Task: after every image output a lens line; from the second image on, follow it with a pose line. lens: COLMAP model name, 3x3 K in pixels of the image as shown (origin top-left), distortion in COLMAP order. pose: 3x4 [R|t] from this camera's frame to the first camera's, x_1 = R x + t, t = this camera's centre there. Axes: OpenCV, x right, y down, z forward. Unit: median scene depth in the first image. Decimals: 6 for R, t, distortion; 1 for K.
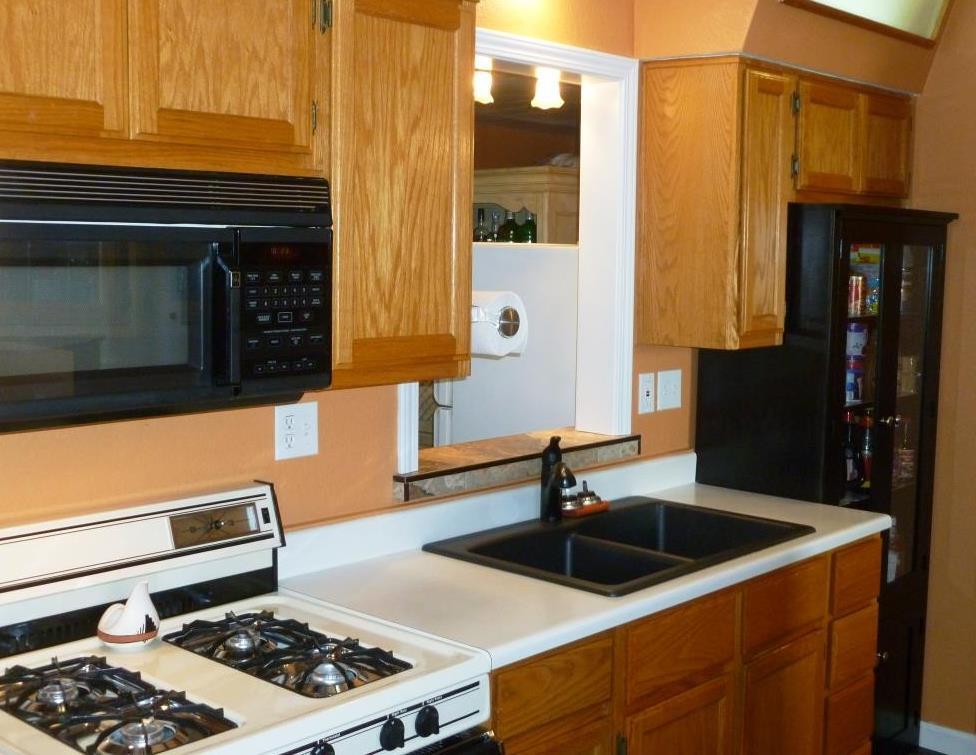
lens RADIAL K [[1235.2, 0, 489.0], [0, 1235.2, 369.2], [0, 0, 1]] dist [-0.021428, 0.000000]
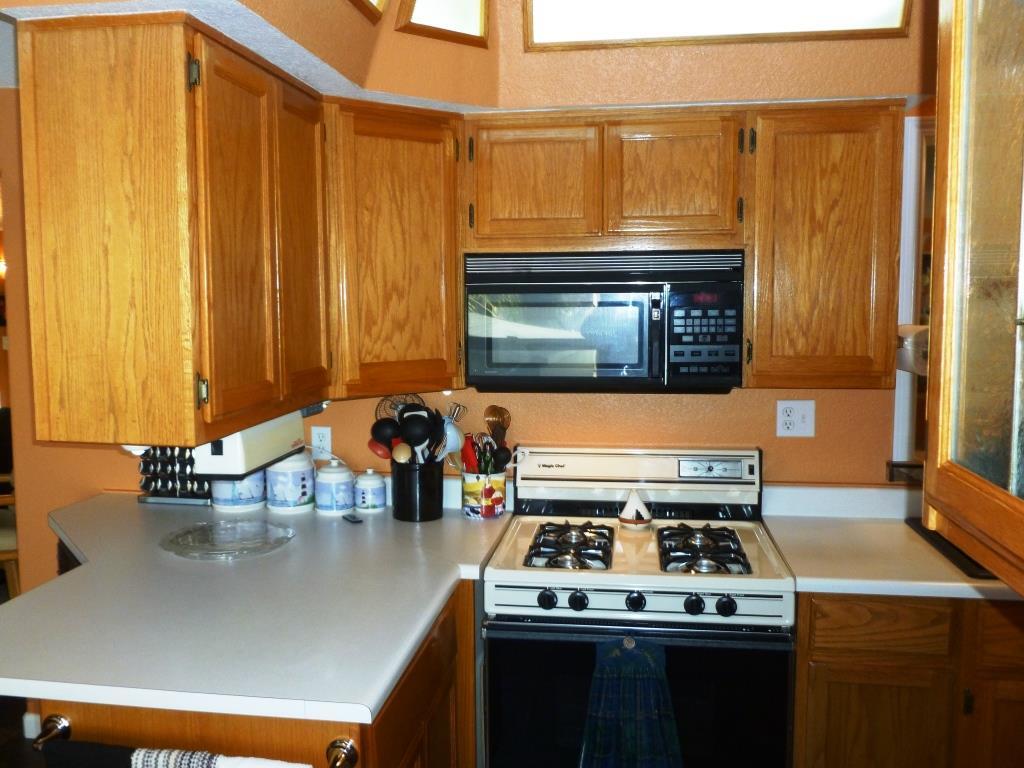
lens RADIAL K [[901.5, 0, 516.3], [0, 901.5, 383.2], [0, 0, 1]] dist [-0.008812, 0.029274]
pose [[0.568917, 0.062693, -0.820002, 0.594865], [-0.063362, 0.997468, 0.032300, -0.006361], [0.819950, 0.033581, 0.571449, 0.126915]]
